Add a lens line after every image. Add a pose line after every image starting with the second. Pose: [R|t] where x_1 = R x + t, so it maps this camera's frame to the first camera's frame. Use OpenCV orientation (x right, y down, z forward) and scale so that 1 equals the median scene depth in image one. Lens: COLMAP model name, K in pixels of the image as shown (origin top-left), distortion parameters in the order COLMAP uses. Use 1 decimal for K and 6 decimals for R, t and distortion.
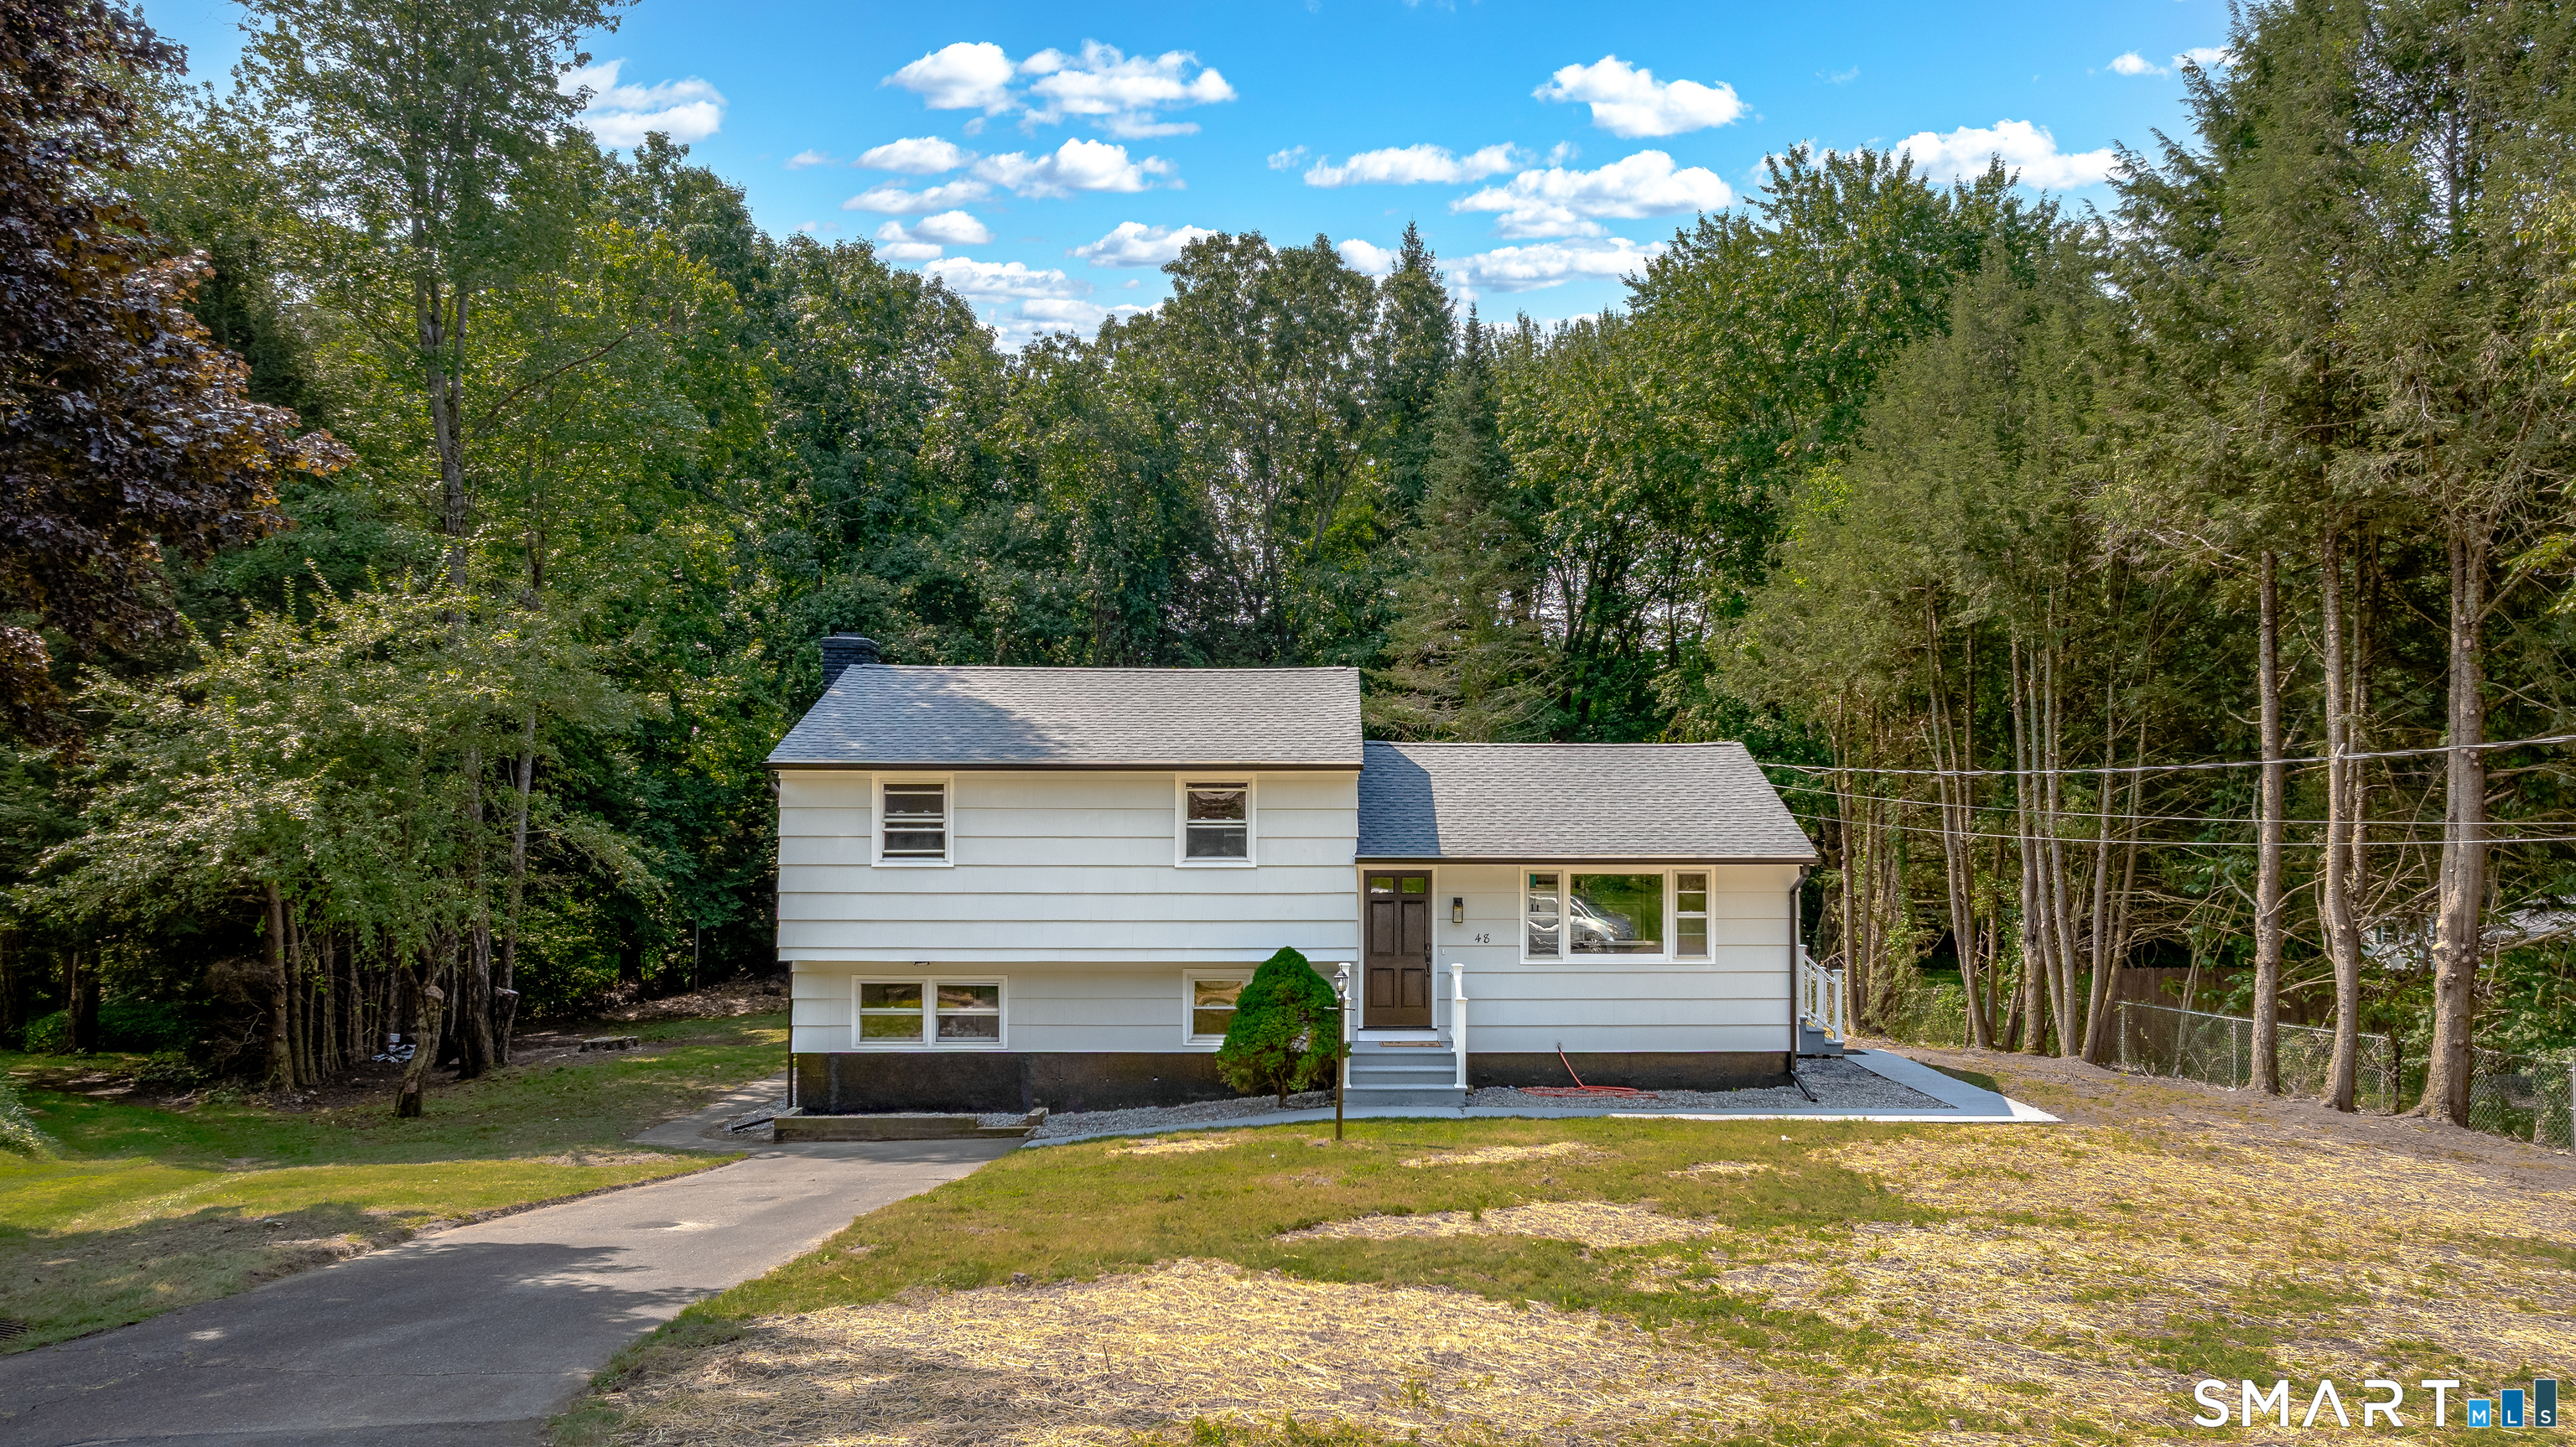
lens RADIAL K [[1696.5, 0, 1180.1], [0, 1696.5, 723.7], [0, 0, 1]] dist [-0.001689, -0.000176]
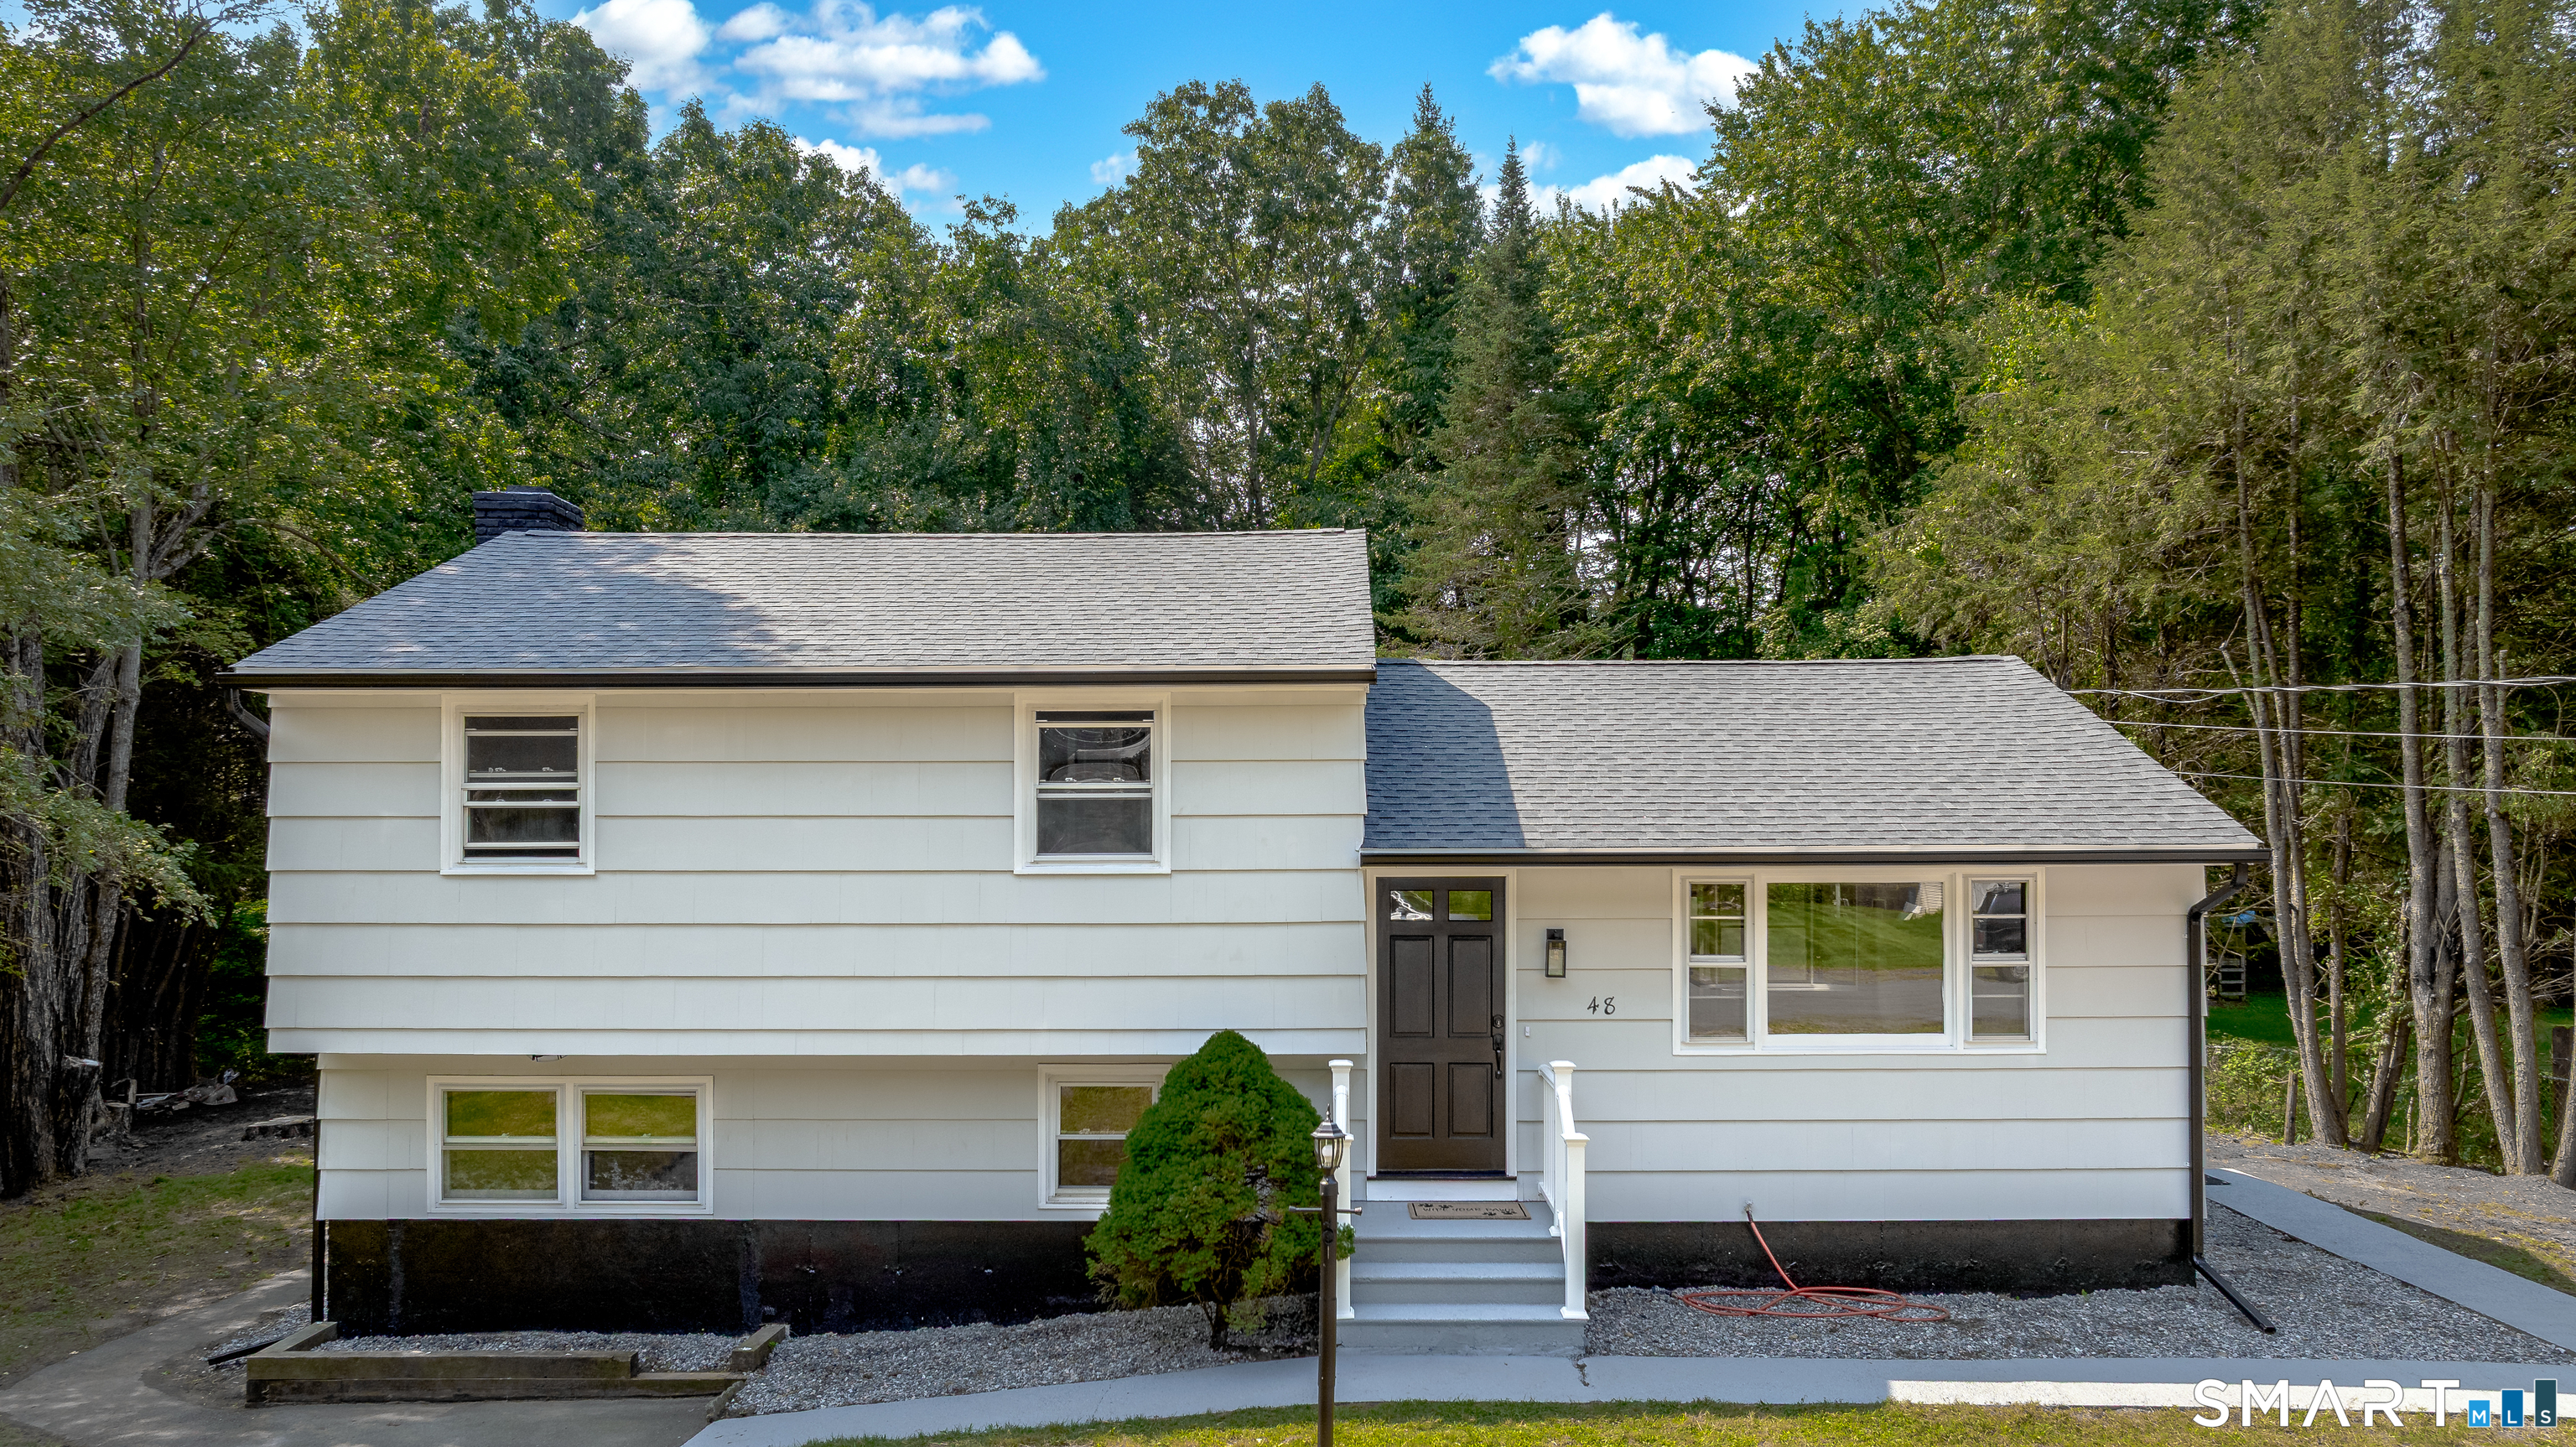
lens RADIAL K [[1773.6, 0, 1229.4], [0, 1773.6, 735.2], [0, 0, 1]] dist [-0.003721, -0.000147]
pose [[0.999564, -0.001959, 0.029446, 0.045064], [0.001646, 0.999942, 0.010655, 0.035230], [-0.029465, -0.010602, 0.999510, 0.439752]]
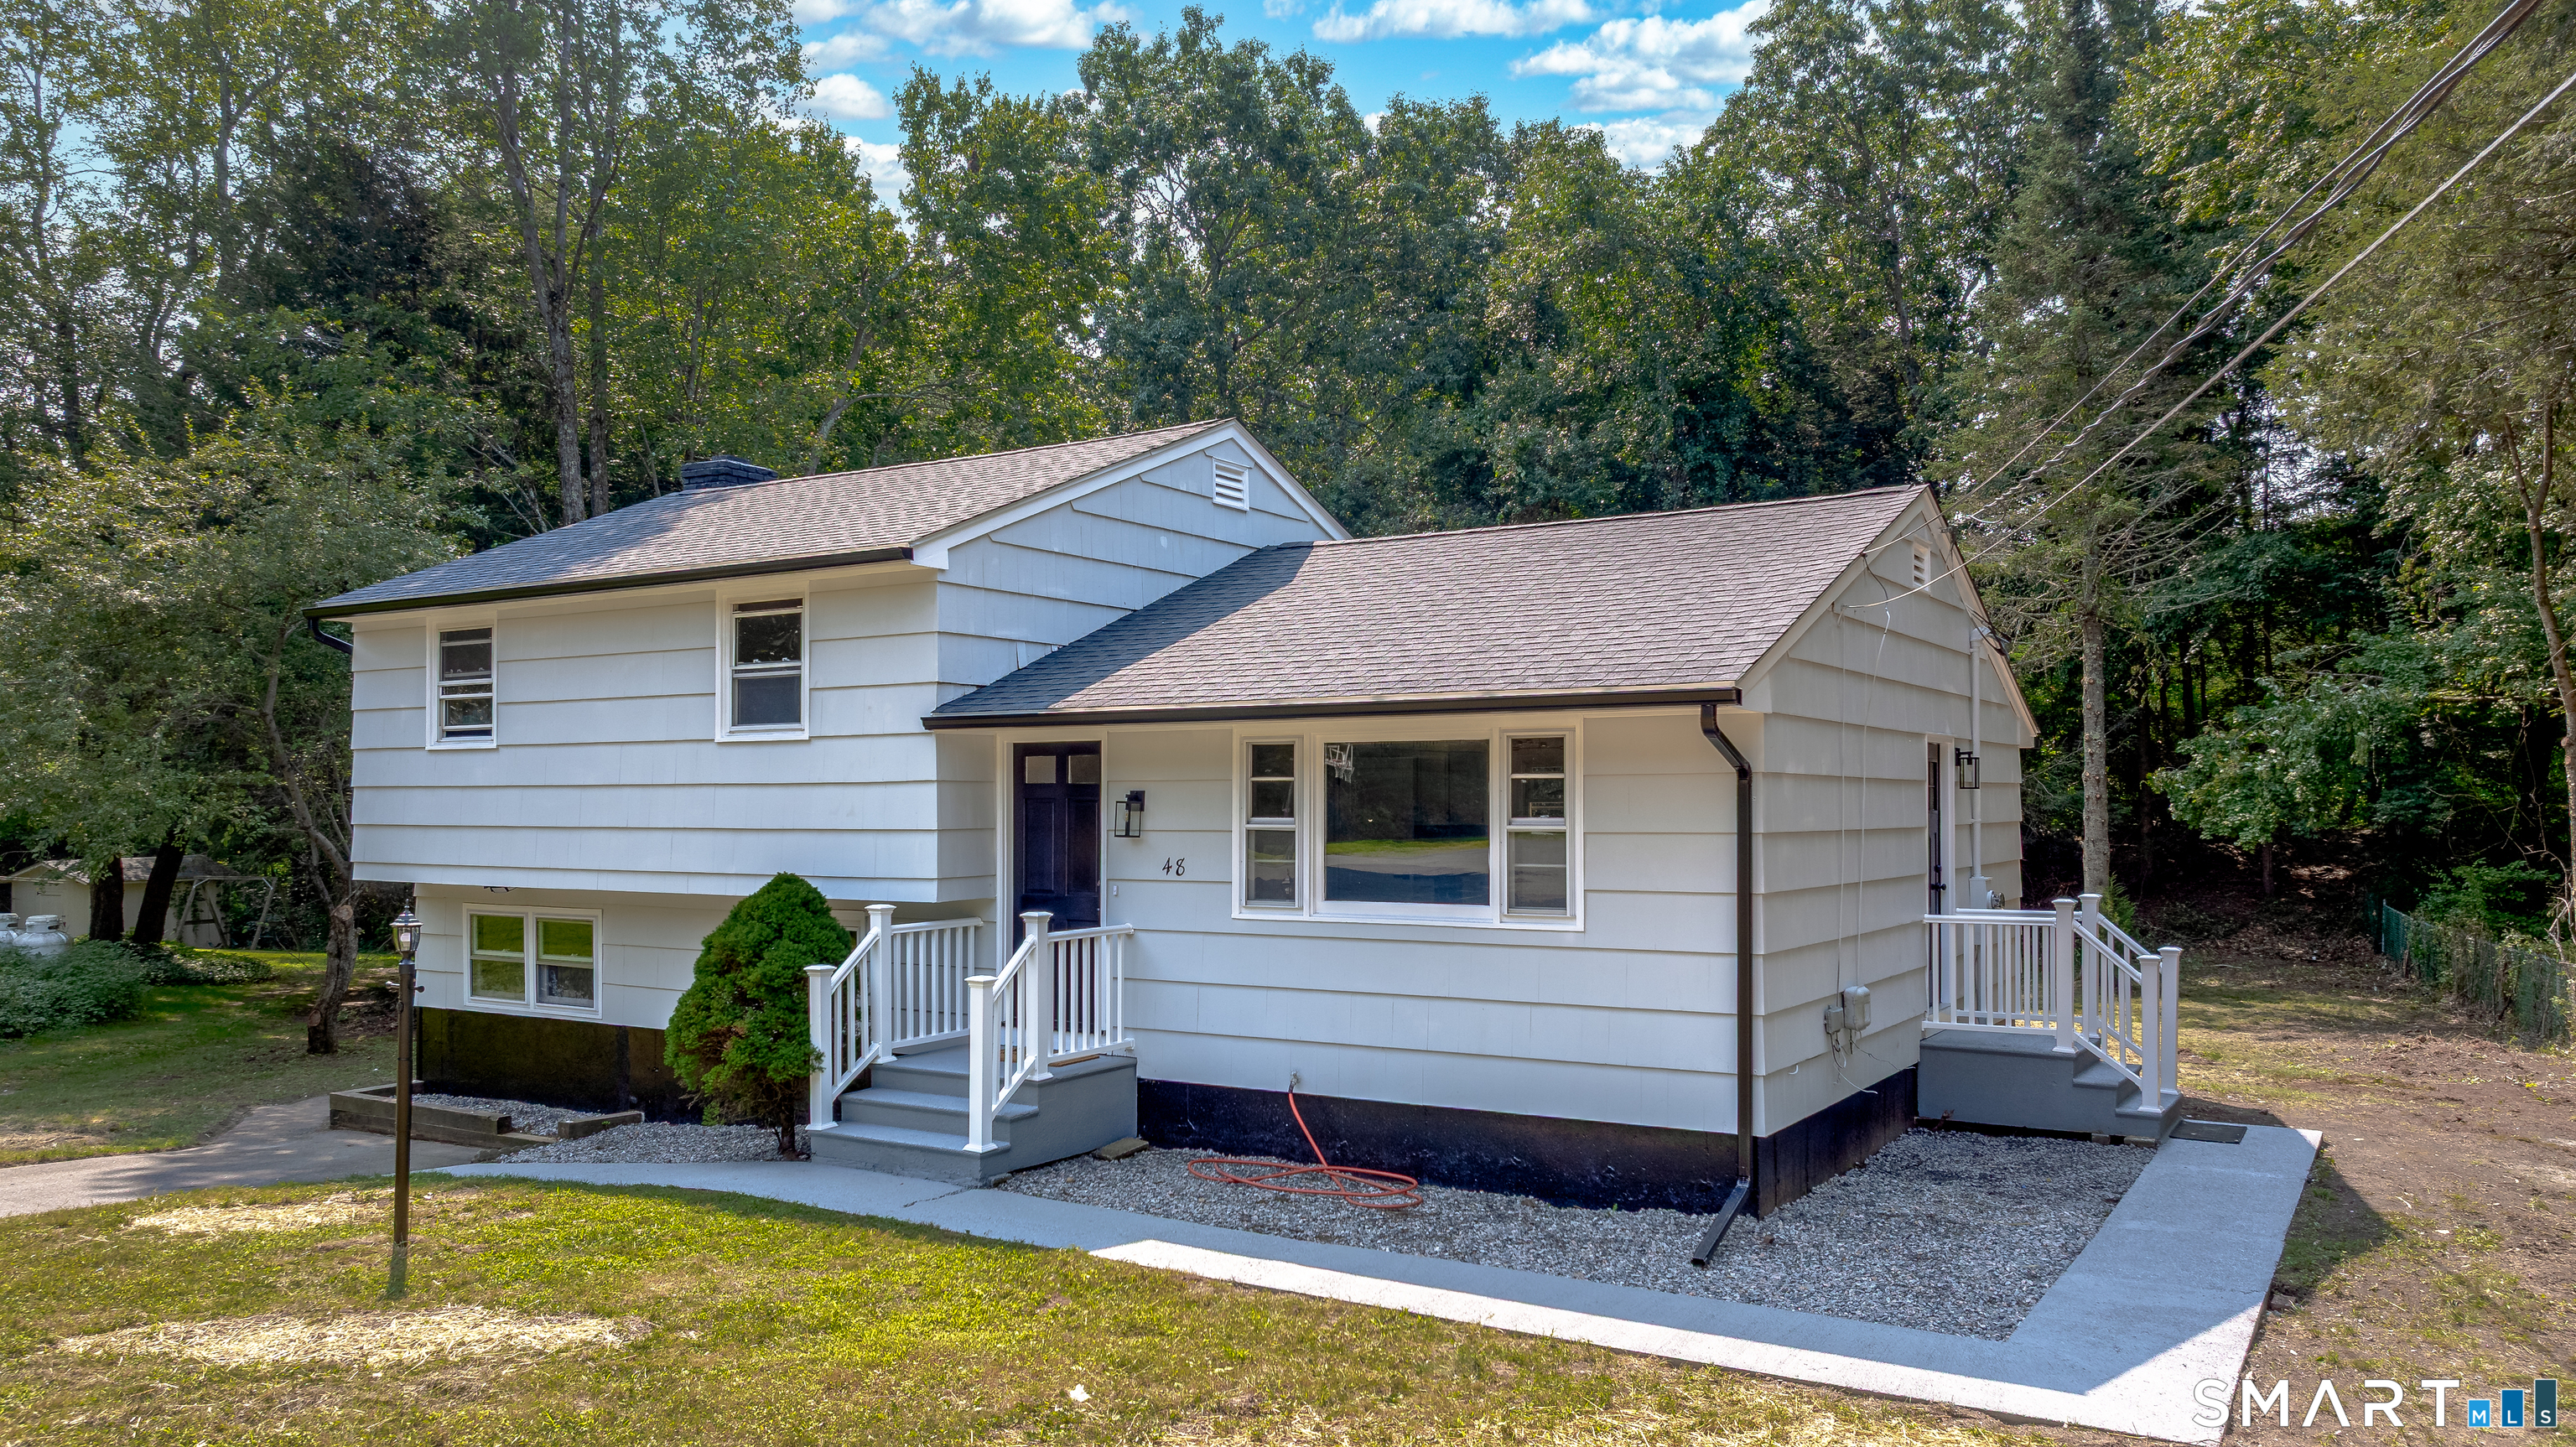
lens RADIAL K [[1696.5, 0, 1180.1], [0, 1696.5, 723.7], [0, 0, 1]] dist [-0.001689, -0.000176]
pose [[0.882224, -0.022346, -0.470300, 0.415953], [0.041940, 0.998632, 0.031225, 0.063480], [0.468959, -0.047271, 0.881954, 0.521203]]
